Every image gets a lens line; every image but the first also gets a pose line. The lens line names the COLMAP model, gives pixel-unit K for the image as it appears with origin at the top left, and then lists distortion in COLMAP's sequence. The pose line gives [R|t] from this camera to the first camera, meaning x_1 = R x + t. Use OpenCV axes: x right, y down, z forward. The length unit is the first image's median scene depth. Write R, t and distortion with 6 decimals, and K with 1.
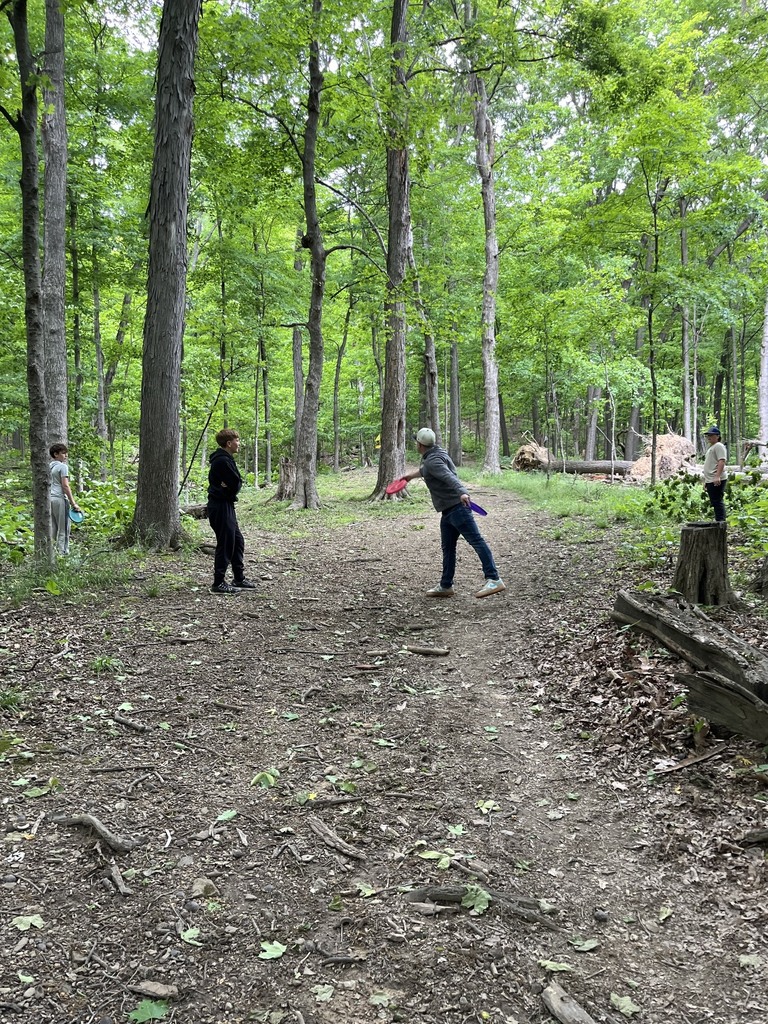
lens RADIAL K [[712.3, 0, 382.8], [0, 712.3, 533.1], [0, 0, 1]] dist [-0.002834, -0.021194]
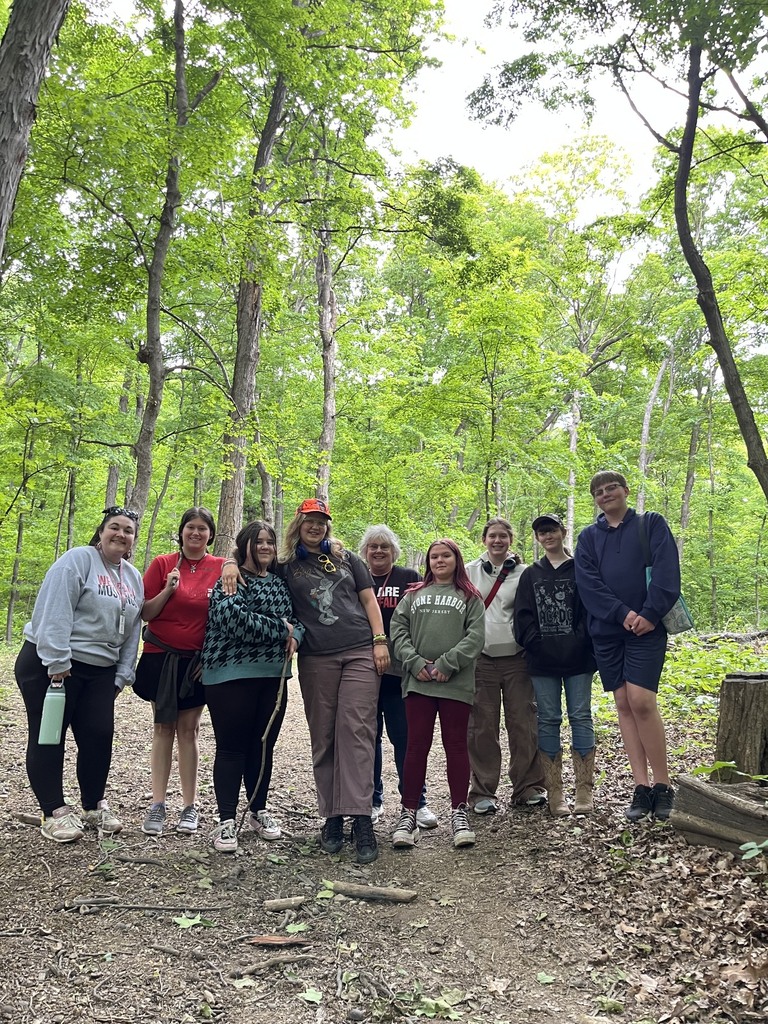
lens RADIAL K [[712.3, 0, 382.8], [0, 712.3, 533.1], [0, 0, 1]] dist [-0.002834, -0.021194]
pose [[0.963583, 0.078192, 0.255721, -0.028740], [-0.016222, 0.971625, -0.235969, 0.007932], [-0.266916, 0.223227, 0.937510, 0.132976]]
